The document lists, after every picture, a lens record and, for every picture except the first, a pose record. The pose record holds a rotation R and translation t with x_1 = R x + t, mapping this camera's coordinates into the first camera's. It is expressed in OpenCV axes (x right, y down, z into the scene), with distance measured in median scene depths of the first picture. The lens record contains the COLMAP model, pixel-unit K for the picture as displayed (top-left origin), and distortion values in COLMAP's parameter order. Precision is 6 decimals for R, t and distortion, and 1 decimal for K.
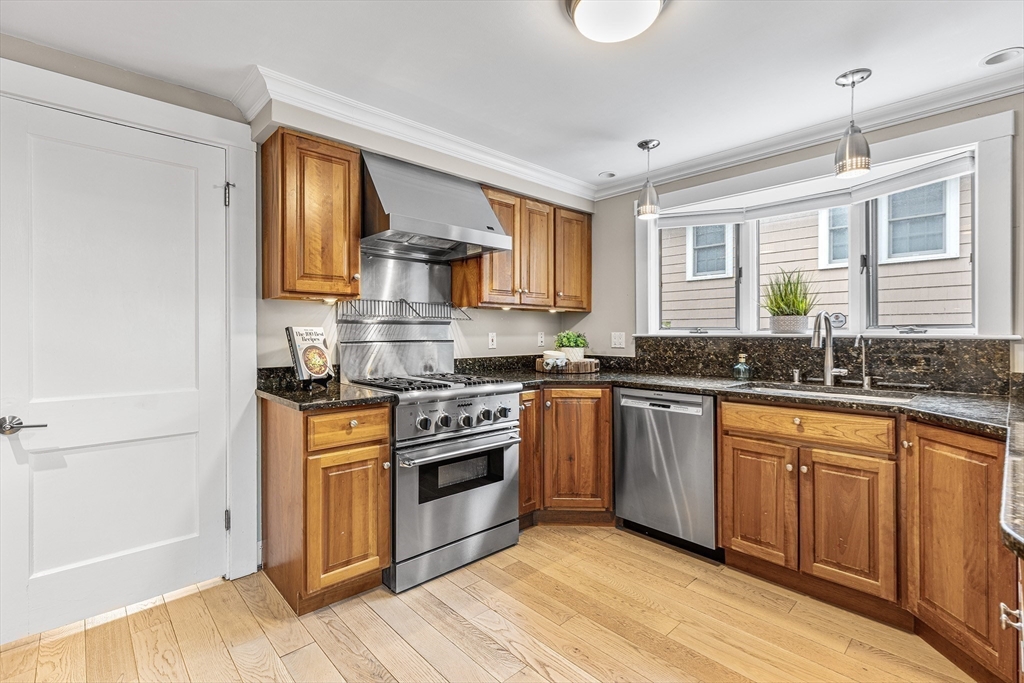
lens RADIAL K [[462.0, 0, 512.8], [0, 462.0, 334.9], [0, 0, 1]] dist [0.002531, -0.000537]
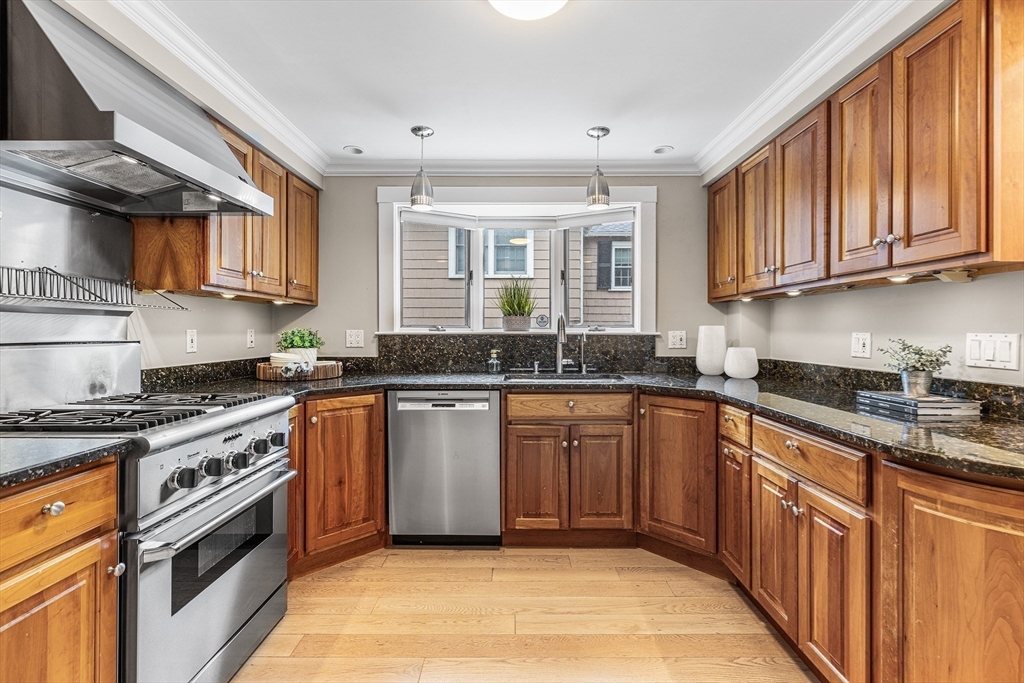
lens RADIAL K [[462.0, 0, 514.7], [0, 462.0, 332.5], [0, 0, 1]] dist [0.002531, -0.000537]
pose [[0.684507, 0.000393, 0.729006, -0.294055], [0.001584, 0.999997, -0.002027, 0.002735], [-0.729004, 0.002542, 0.684504, 0.235935]]
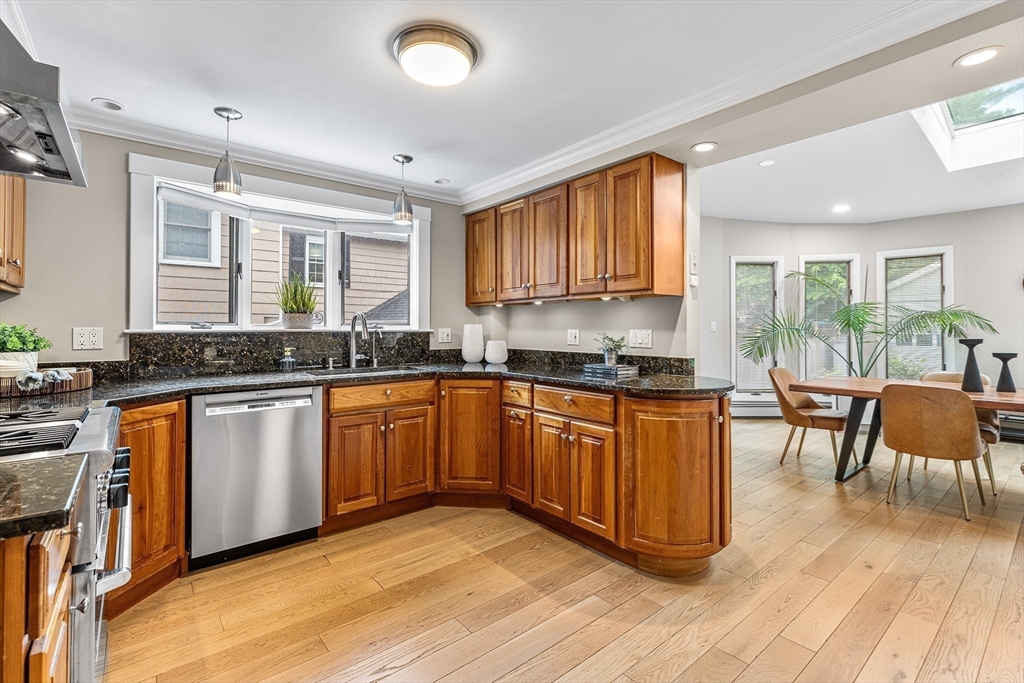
lens RADIAL K [[462.0, 0, 515.8], [0, 462.0, 325.6], [0, 0, 1]] dist [0.002531, -0.000537]
pose [[0.059793, 0.008618, 0.998174, -0.601936], [0.005452, 0.999945, -0.008960, 0.002353], [-0.998196, 0.005977, 0.059743, 0.444101]]
